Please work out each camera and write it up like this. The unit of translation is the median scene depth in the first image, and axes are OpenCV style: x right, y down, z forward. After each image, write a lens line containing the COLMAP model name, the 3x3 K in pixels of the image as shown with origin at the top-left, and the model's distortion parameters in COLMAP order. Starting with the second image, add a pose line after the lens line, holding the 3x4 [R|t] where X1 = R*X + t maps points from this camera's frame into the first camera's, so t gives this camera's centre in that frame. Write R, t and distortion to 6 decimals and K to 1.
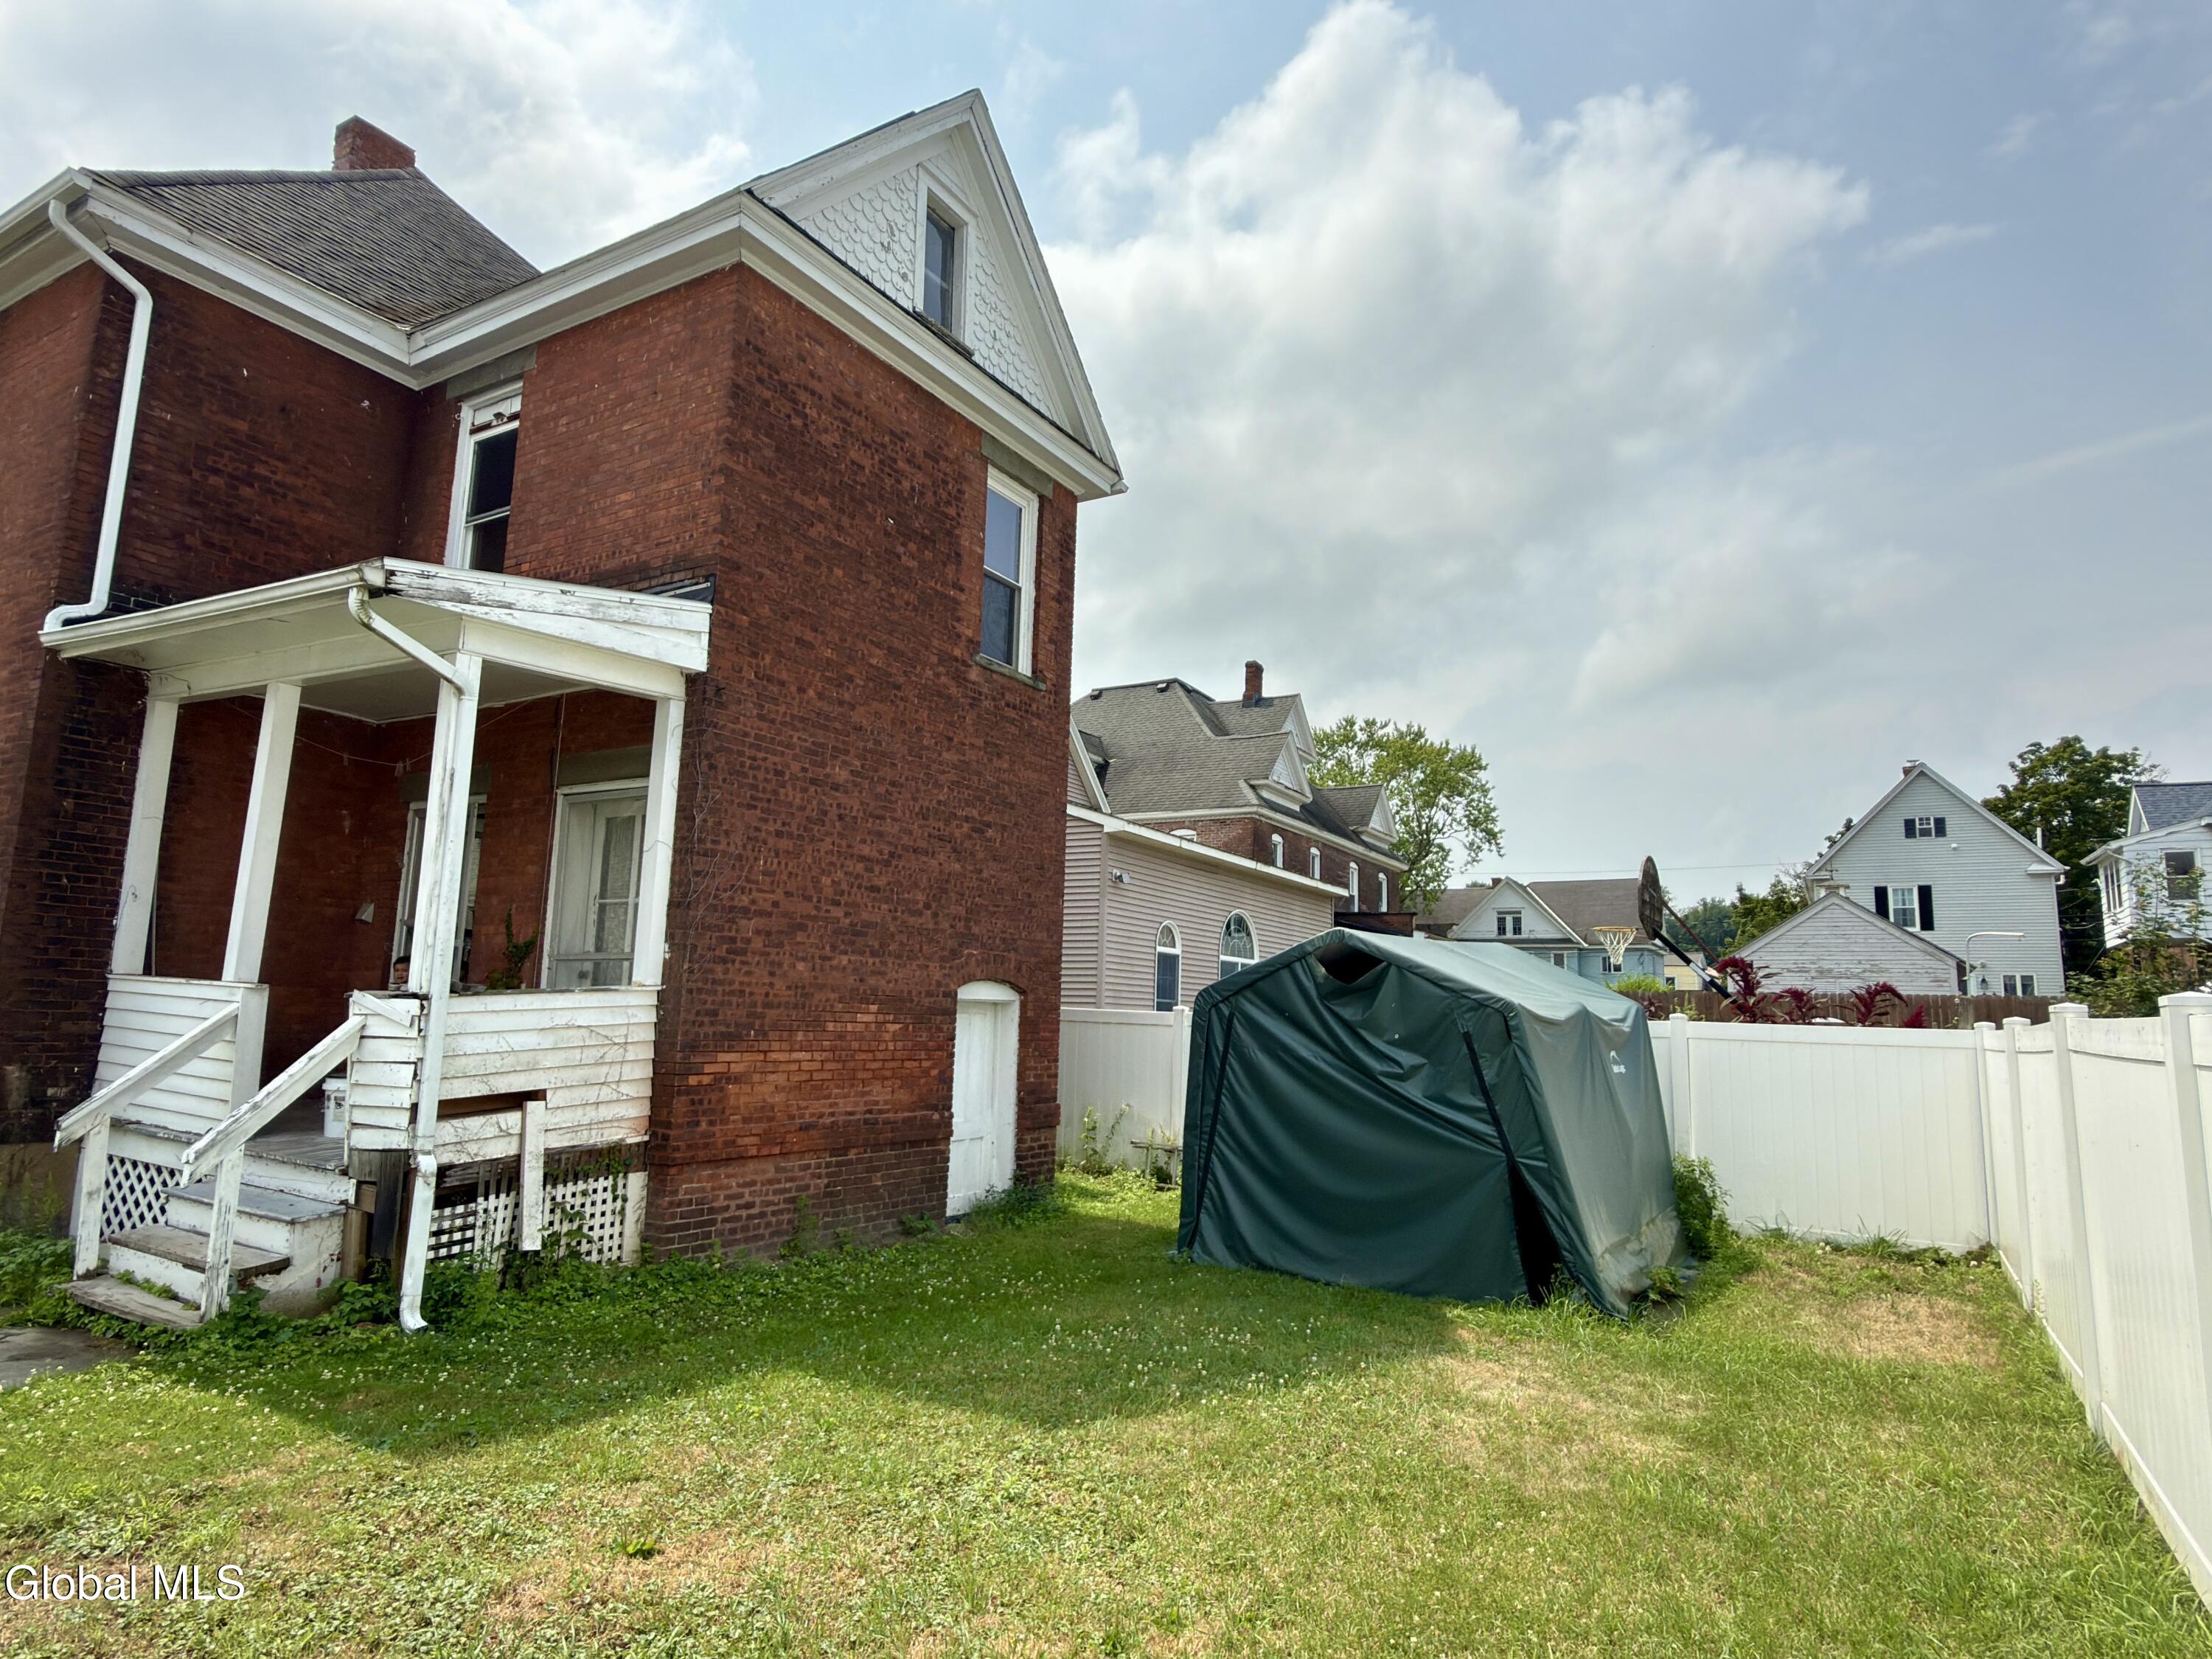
lens RADIAL K [[1264.0, 0, 1106.0], [0, 1264.0, 829.5], [0, 0, 1]] dist [-0.001906, 0.002145]
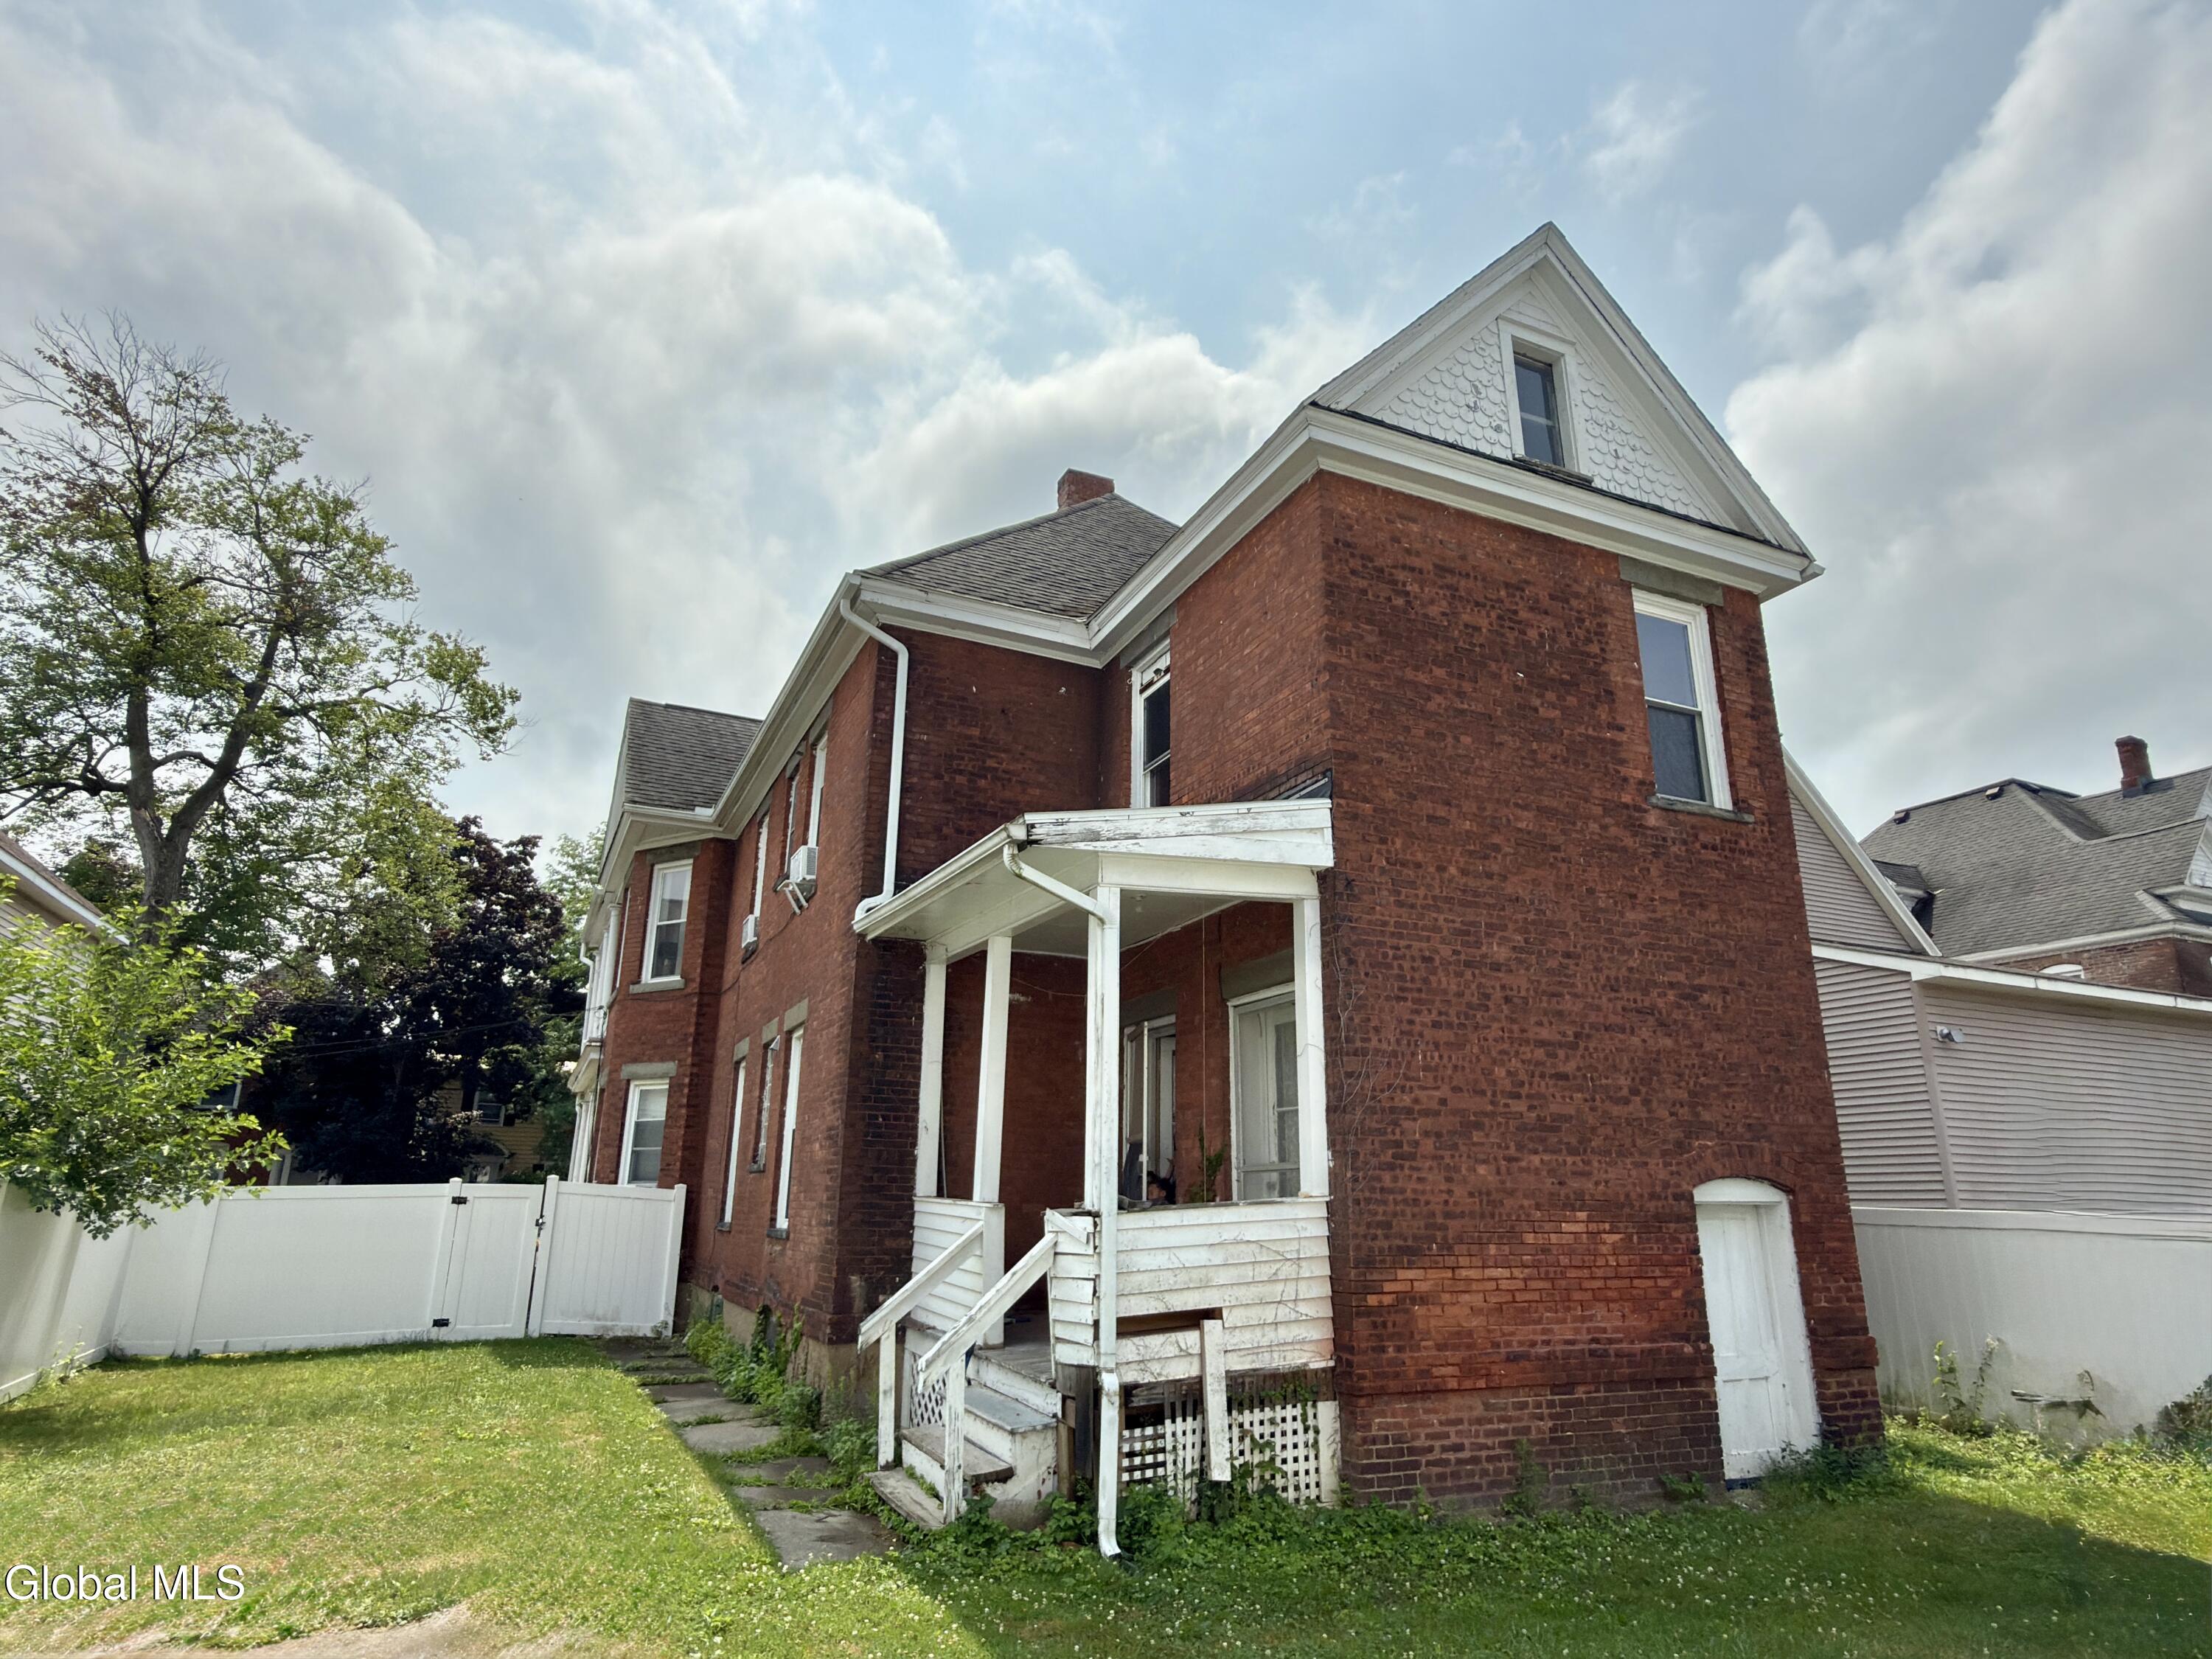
lens RADIAL K [[1264.0, 0, 1106.0], [0, 1264.0, 829.5], [0, 0, 1]] dist [-0.001906, 0.002145]
pose [[0.818993, -0.181345, -0.544394, 0.076106], [0.096738, 0.978803, -0.180518, 0.007304], [0.565590, 0.095180, 0.819176, 0.085122]]
